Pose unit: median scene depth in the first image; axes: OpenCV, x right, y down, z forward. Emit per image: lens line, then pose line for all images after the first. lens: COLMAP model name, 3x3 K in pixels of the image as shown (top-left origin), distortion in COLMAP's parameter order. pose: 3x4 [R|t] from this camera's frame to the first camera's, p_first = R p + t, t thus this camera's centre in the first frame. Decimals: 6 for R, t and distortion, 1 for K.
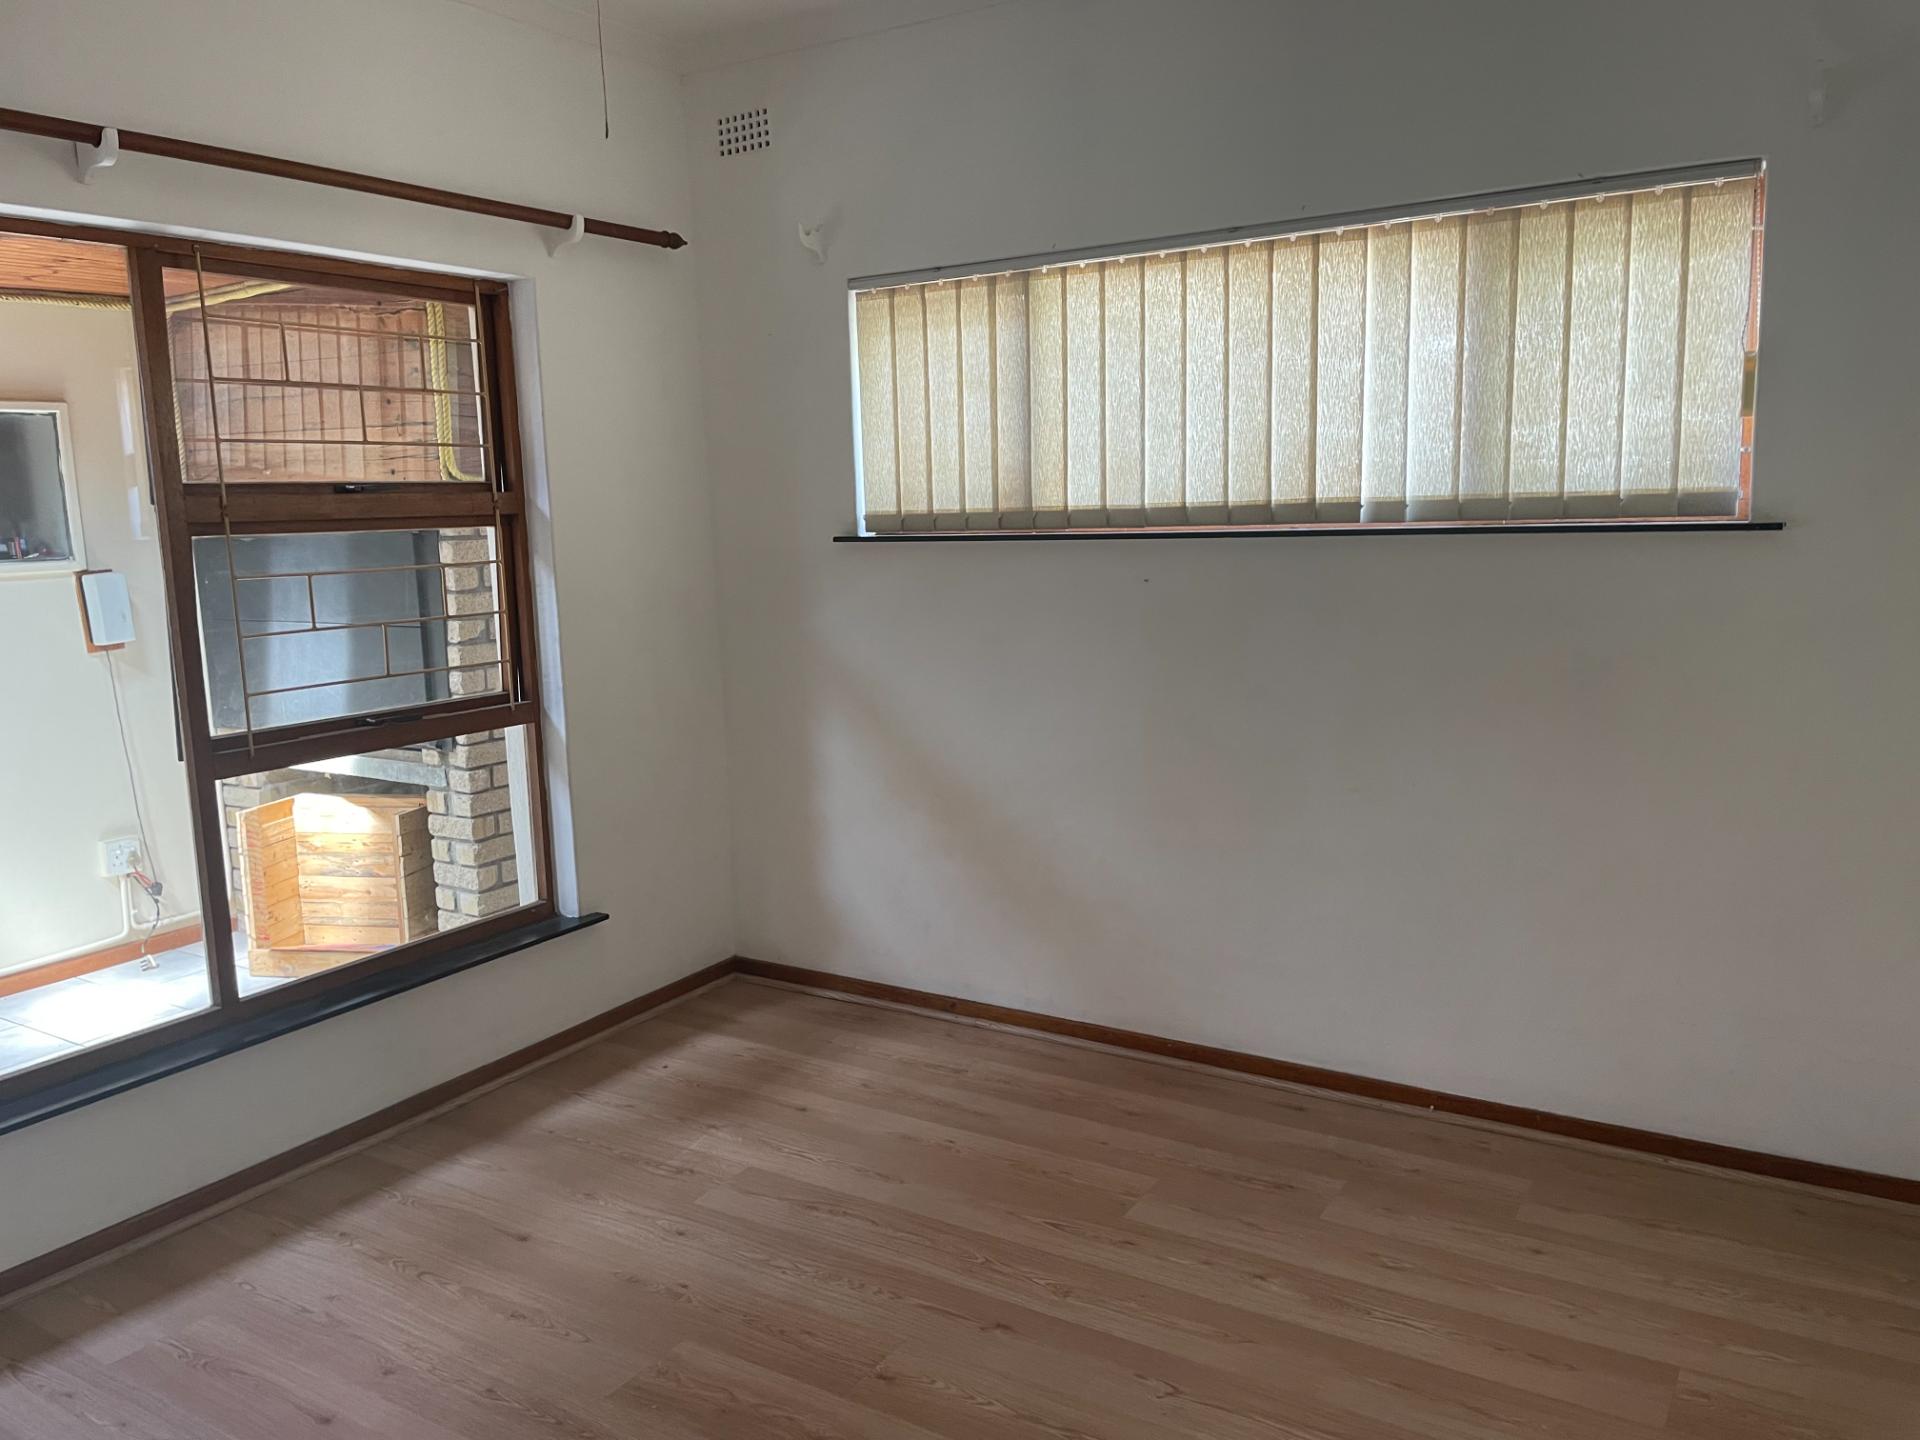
lens RADIAL K [[1463.3, 0, 965.2], [0, 1463.3, 723.7], [0, 0, 1]] dist [0.009418, -0.023163]
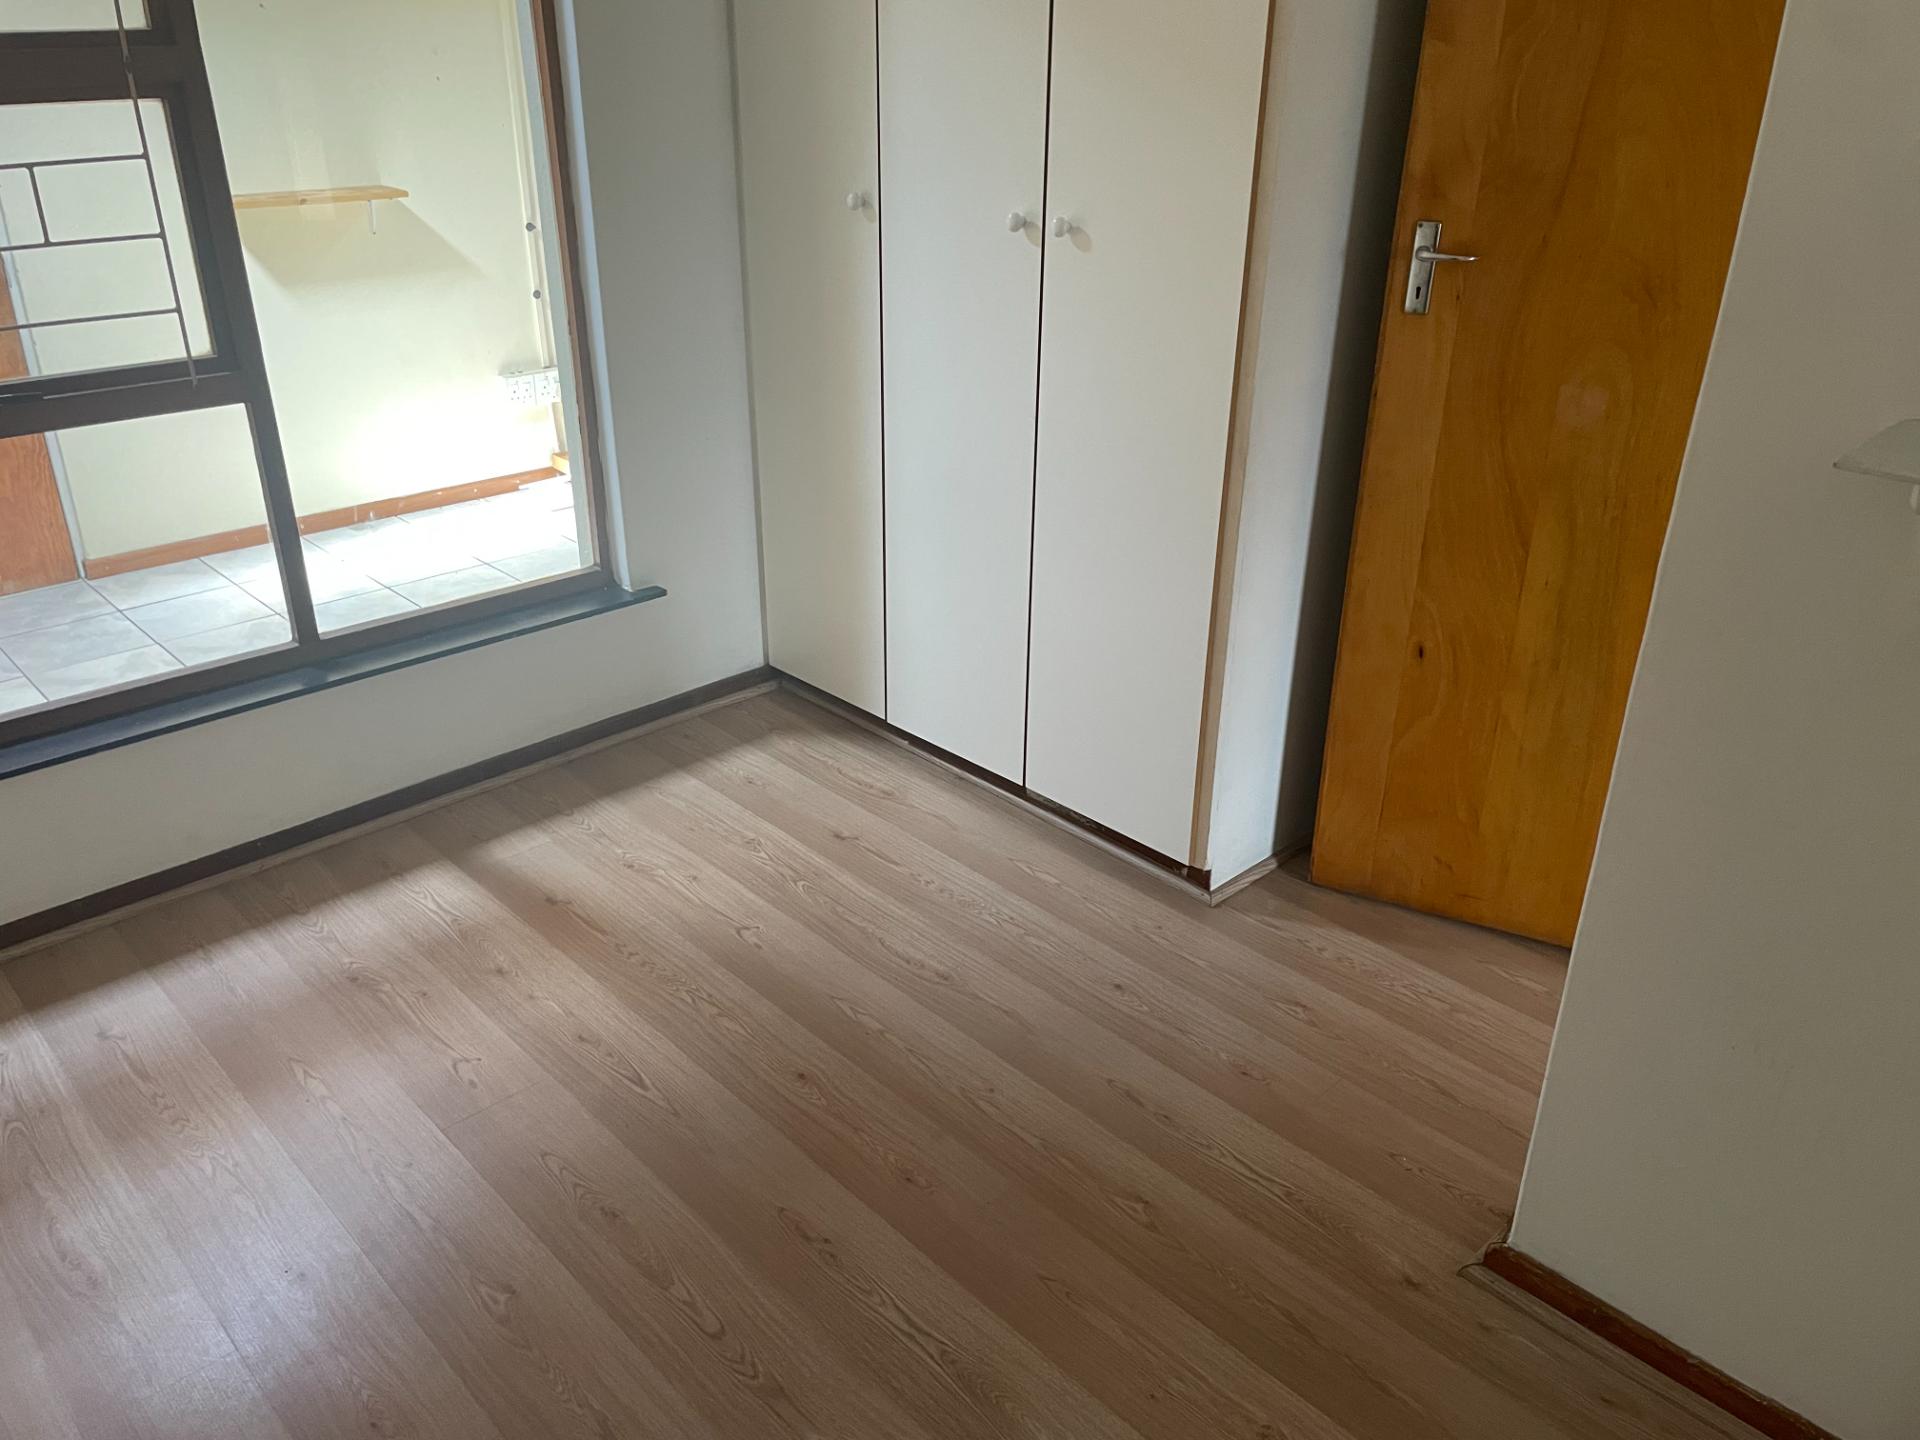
lens RADIAL K [[1463.3, 0, 968.2], [0, 1463.3, 719.3], [0, 0, 1]] dist [0.009418, -0.023163]
pose [[0.961191, 0.125034, -0.245925, 0.202462], [-0.053900, 0.959334, 0.277080, -0.060190], [0.270569, -0.253072, 0.928842, 0.357749]]
